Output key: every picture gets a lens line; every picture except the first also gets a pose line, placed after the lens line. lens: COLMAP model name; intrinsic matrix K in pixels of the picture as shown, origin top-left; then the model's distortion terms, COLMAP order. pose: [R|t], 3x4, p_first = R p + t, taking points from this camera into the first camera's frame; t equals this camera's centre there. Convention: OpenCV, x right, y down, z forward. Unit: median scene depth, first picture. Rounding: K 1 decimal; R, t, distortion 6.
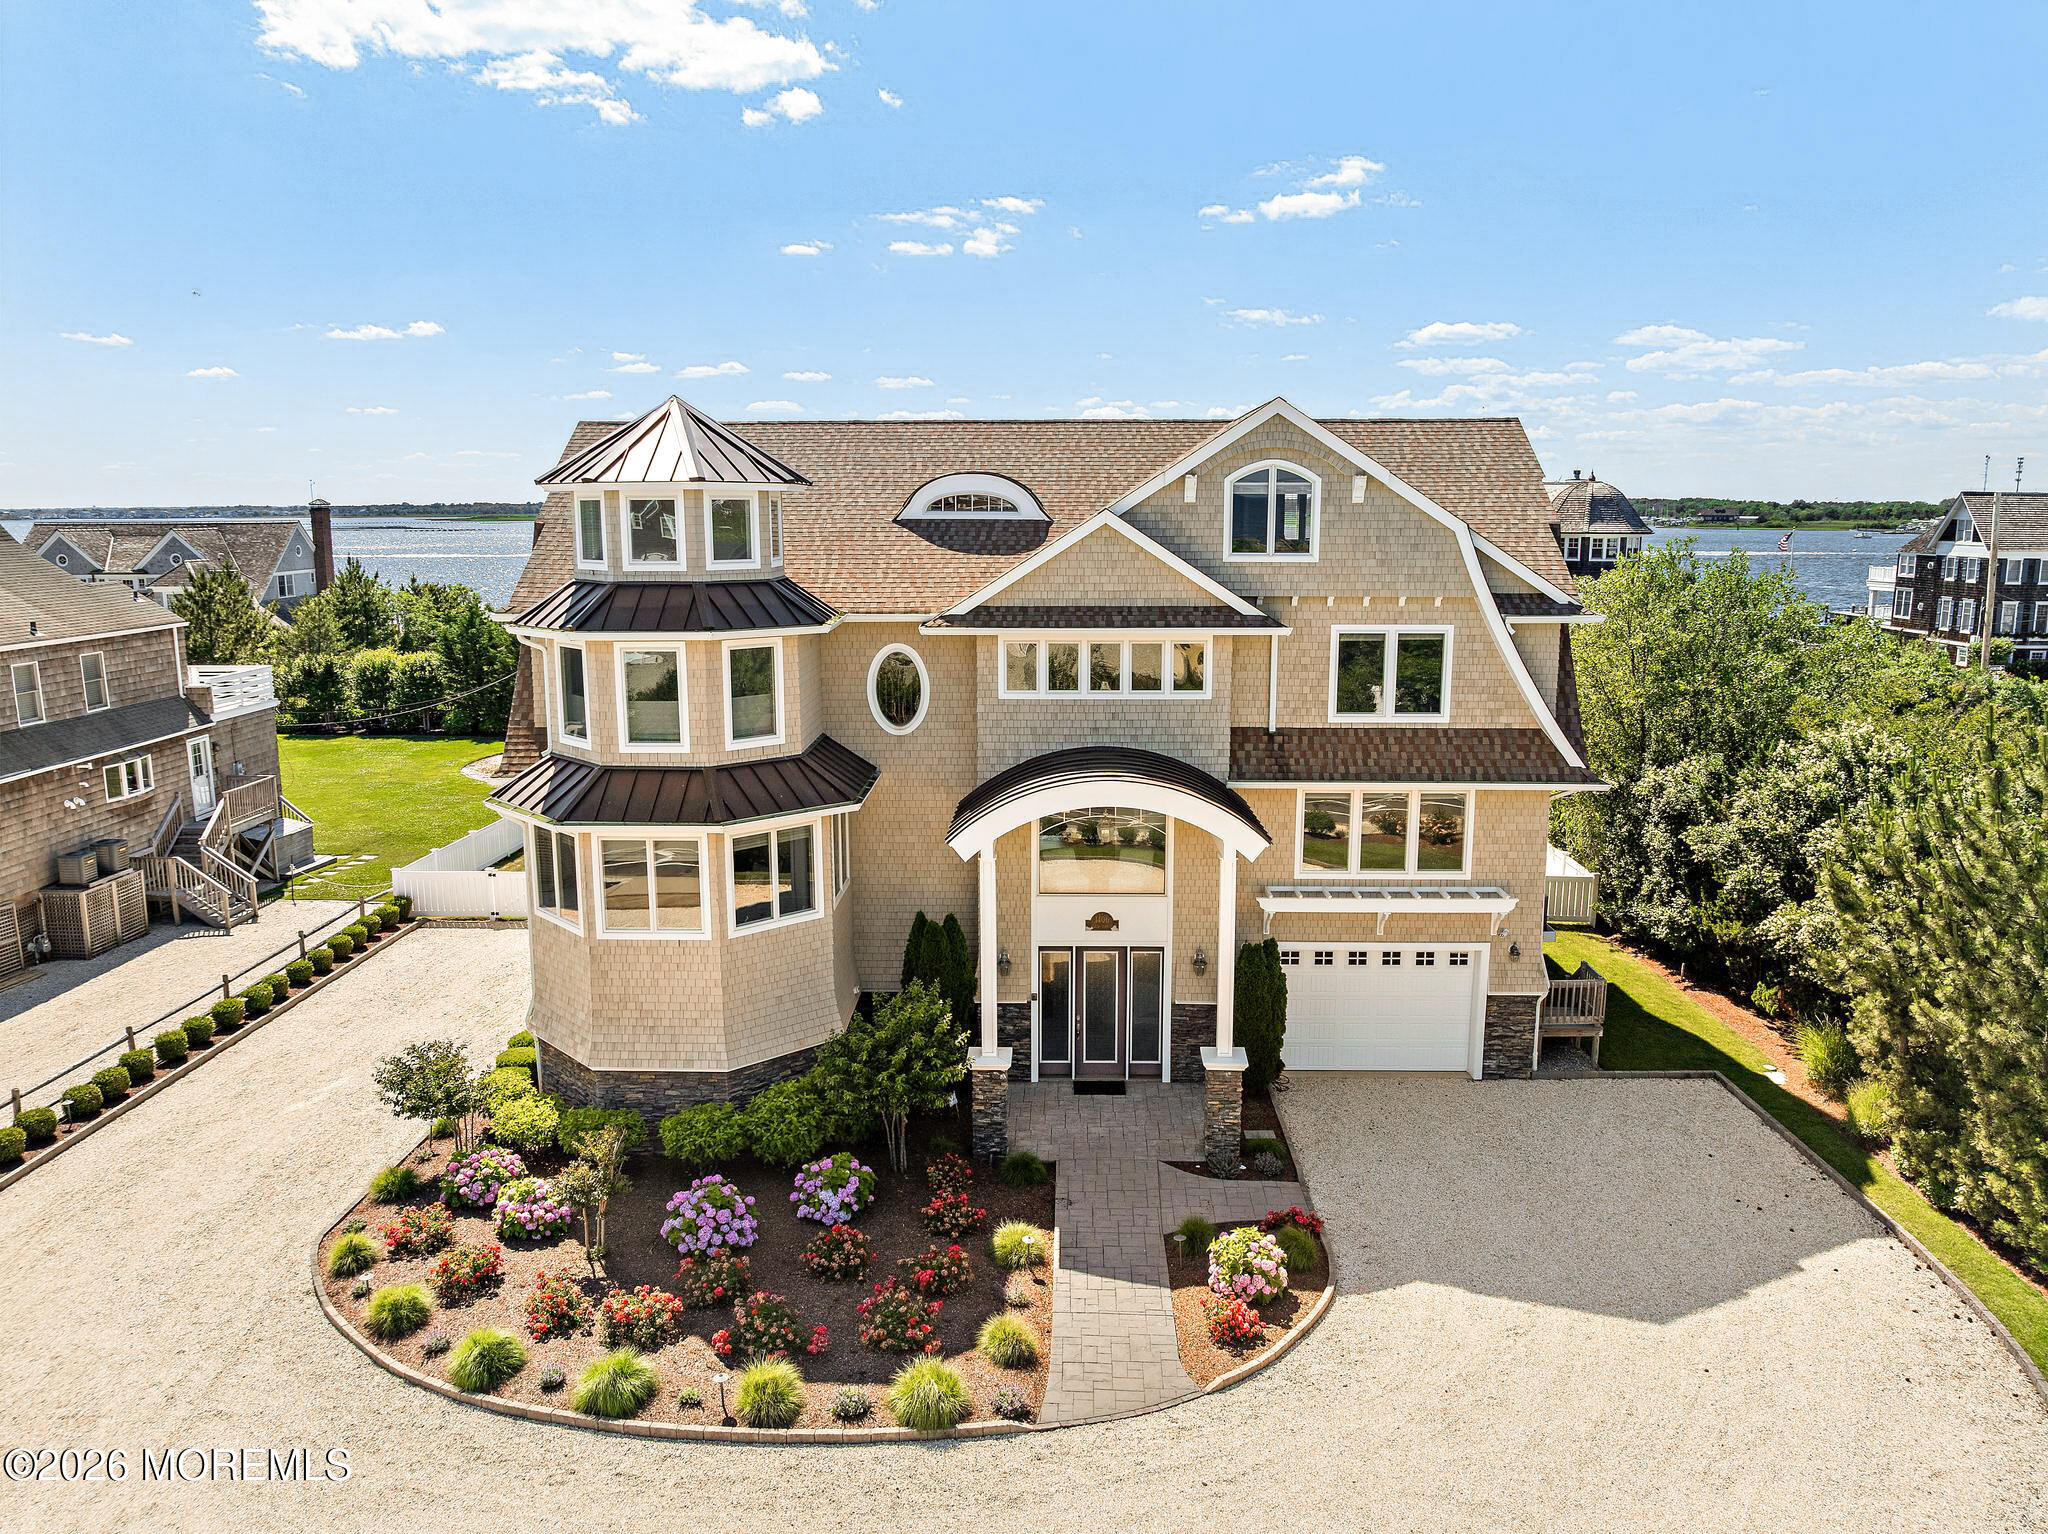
lens RADIAL K [[1441.7, 0, 1022.0], [0, 1441.7, 763.5], [0, 0, 1]] dist [-0.042464, 0.002838]
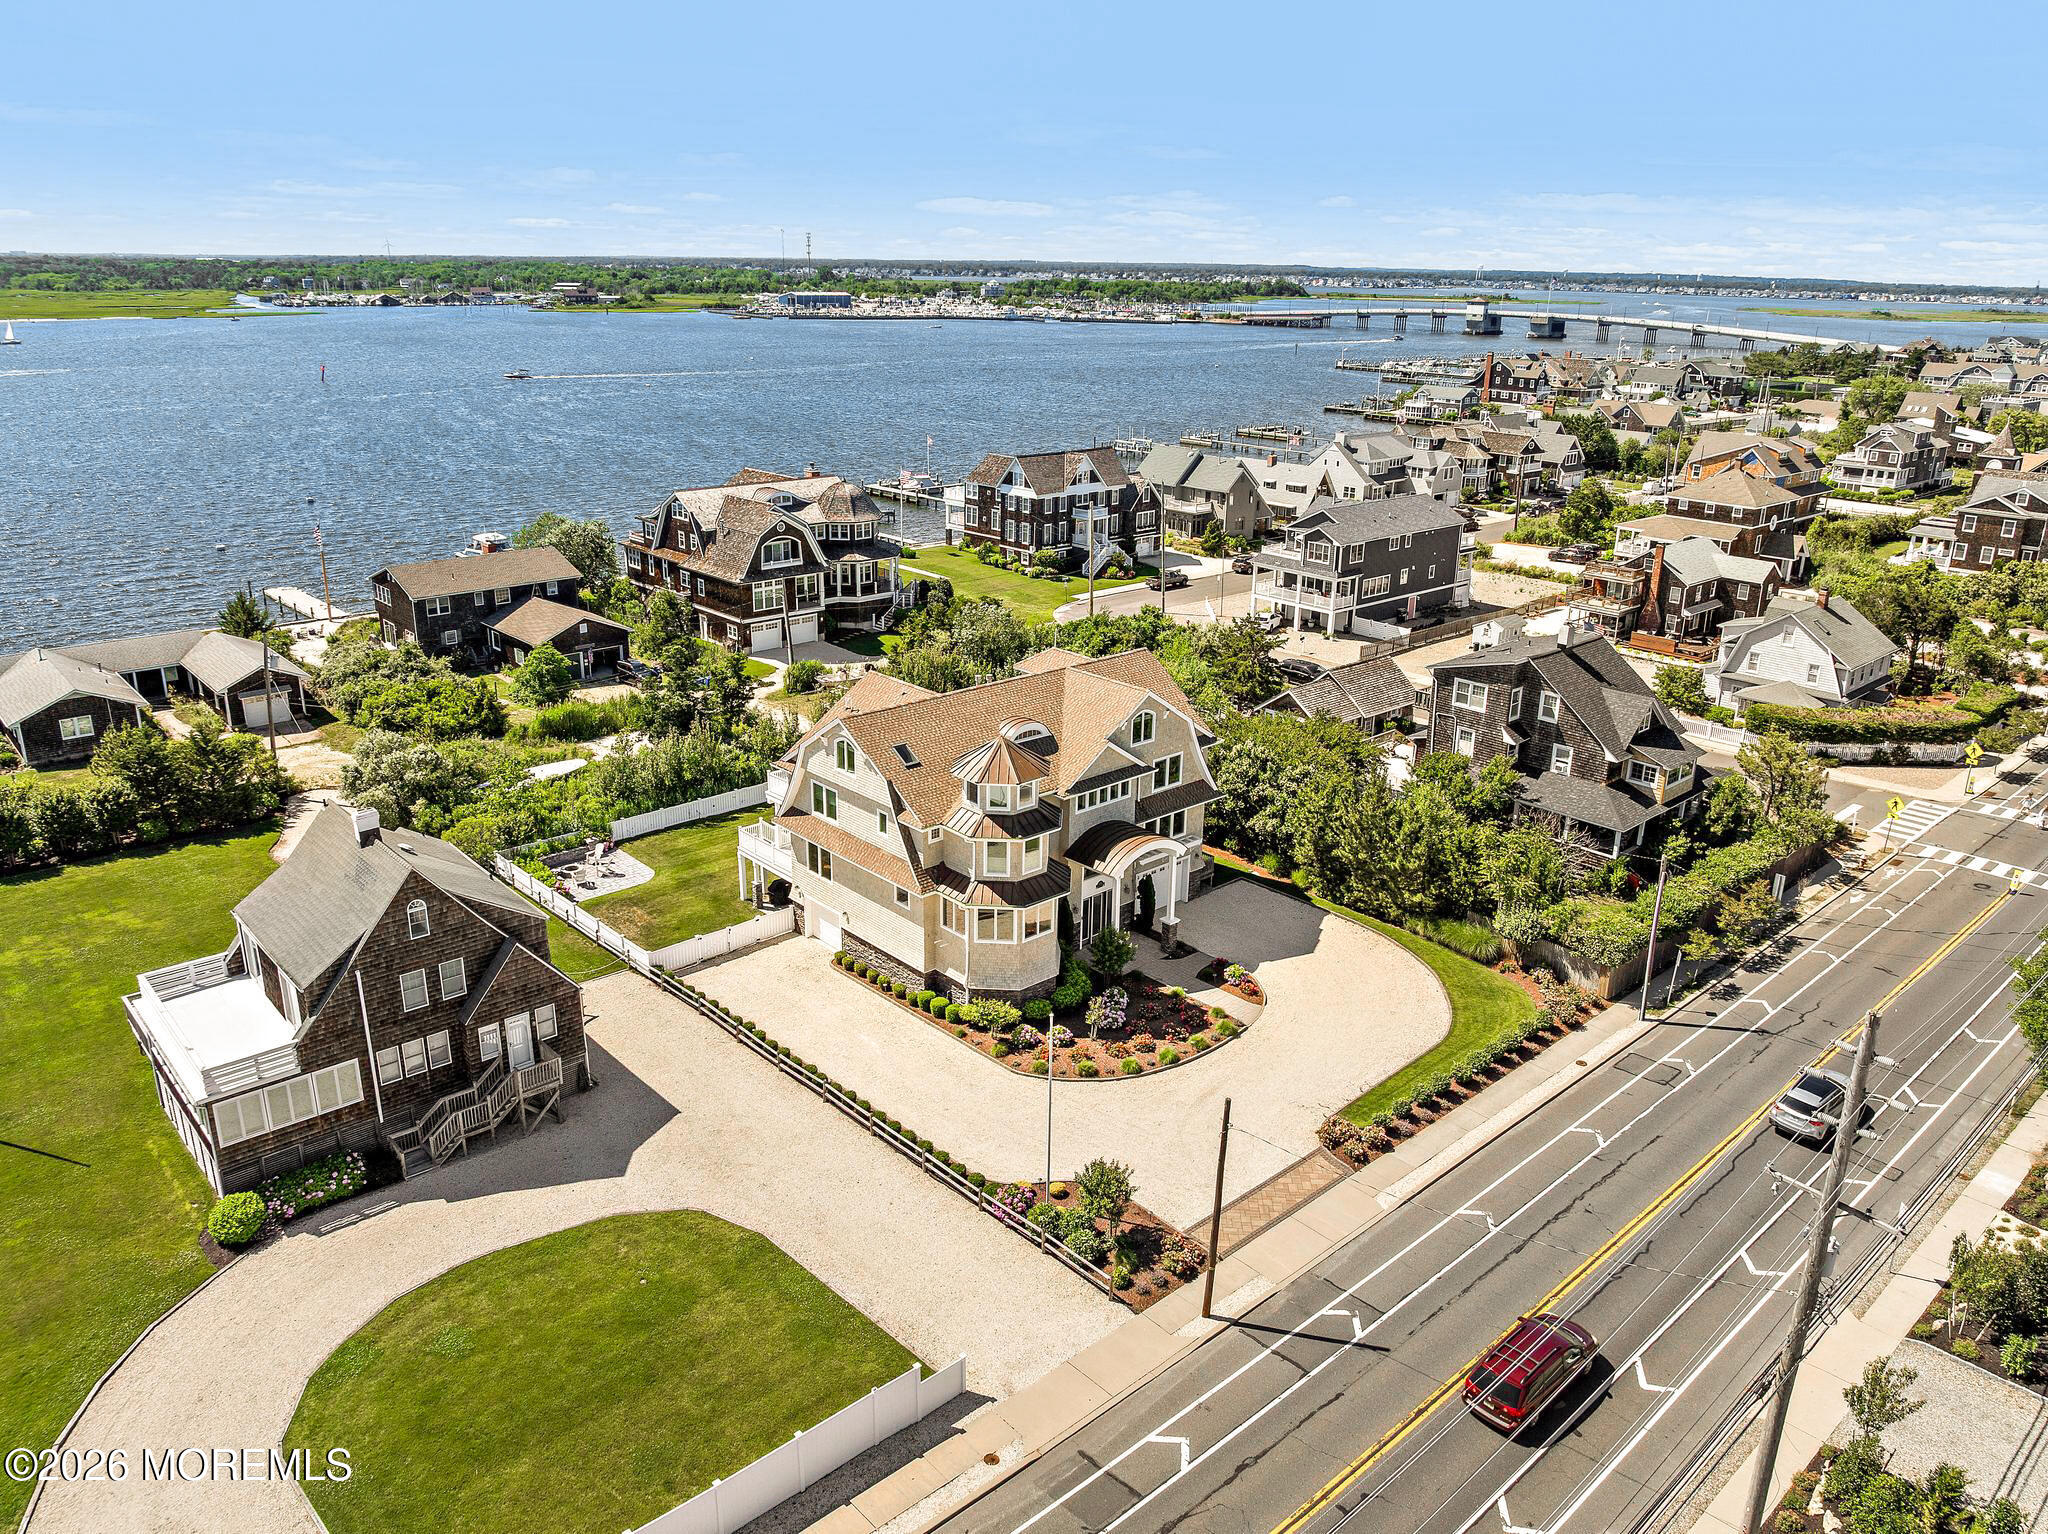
lens RADIAL K [[1463.0, 0, 1024.0], [0, 1463.0, 767.0], [0, 0, 1]] dist [-0.033881, -0.008750]
pose [[0.724428, -0.213840, 0.655345, -1.841527], [0.105319, 0.973842, 0.201345, -0.686700], [-0.681258, -0.076839, 0.727999, -0.894186]]
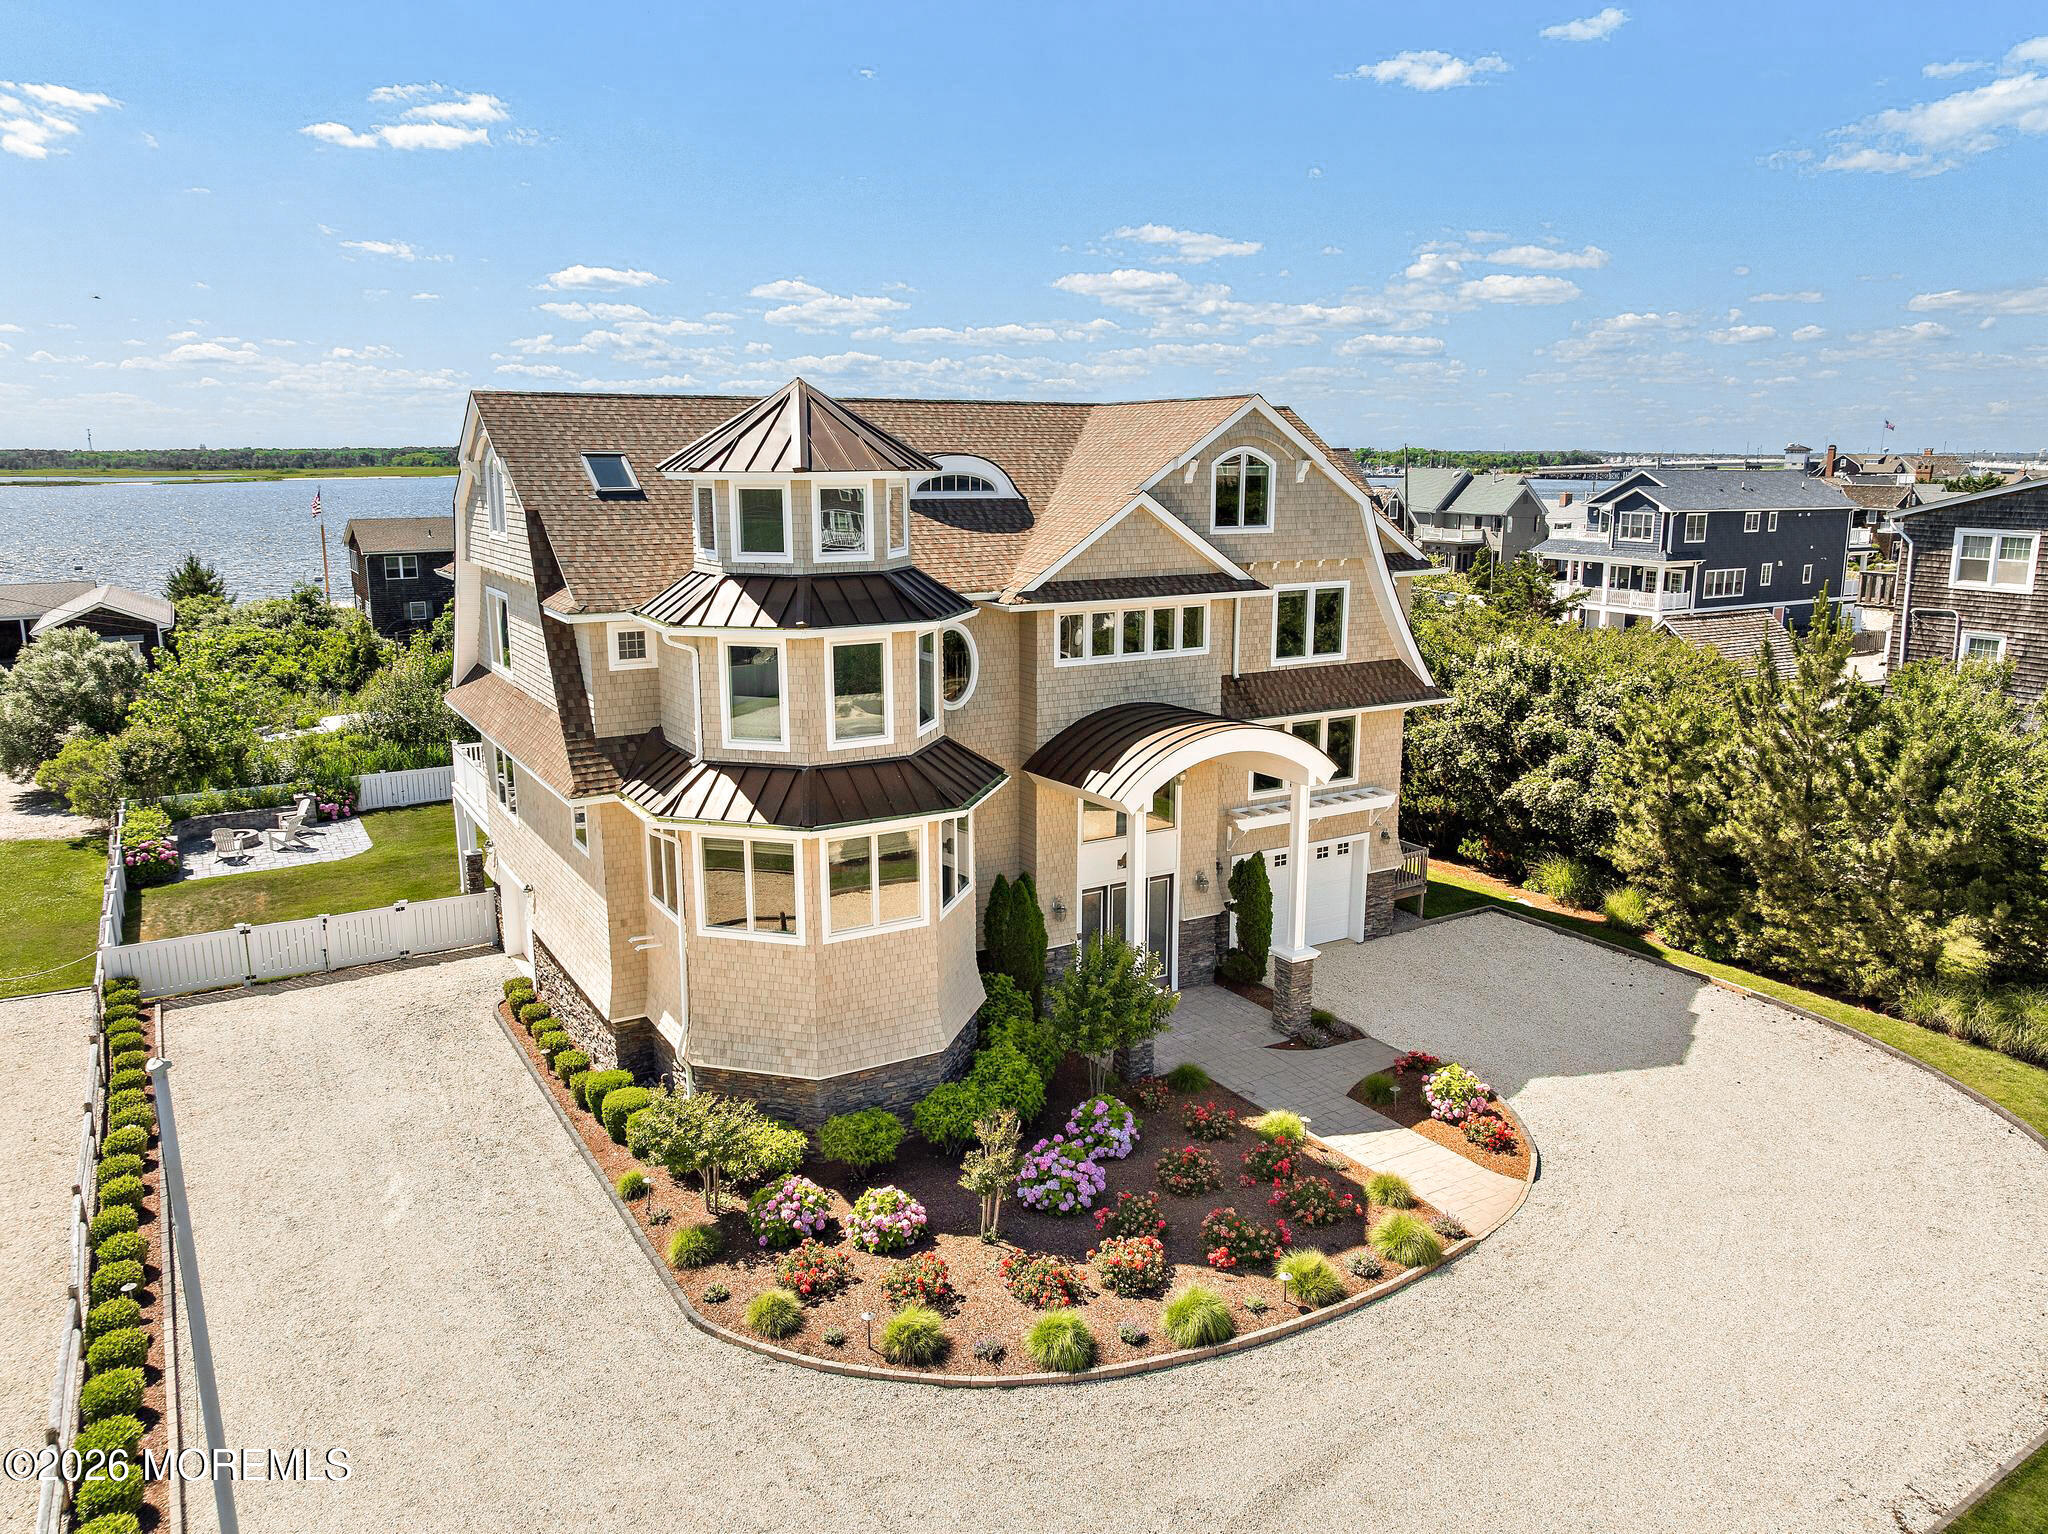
lens RADIAL K [[1441.7, 0, 1022.0], [0, 1441.7, 763.5], [0, 0, 1]] dist [-0.042464, 0.002838]
pose [[0.845309, -0.110516, 0.522723, -0.612808], [0.091939, 0.993867, 0.061451, -0.042119], [-0.526308, -0.003886, 0.850285, 0.094145]]
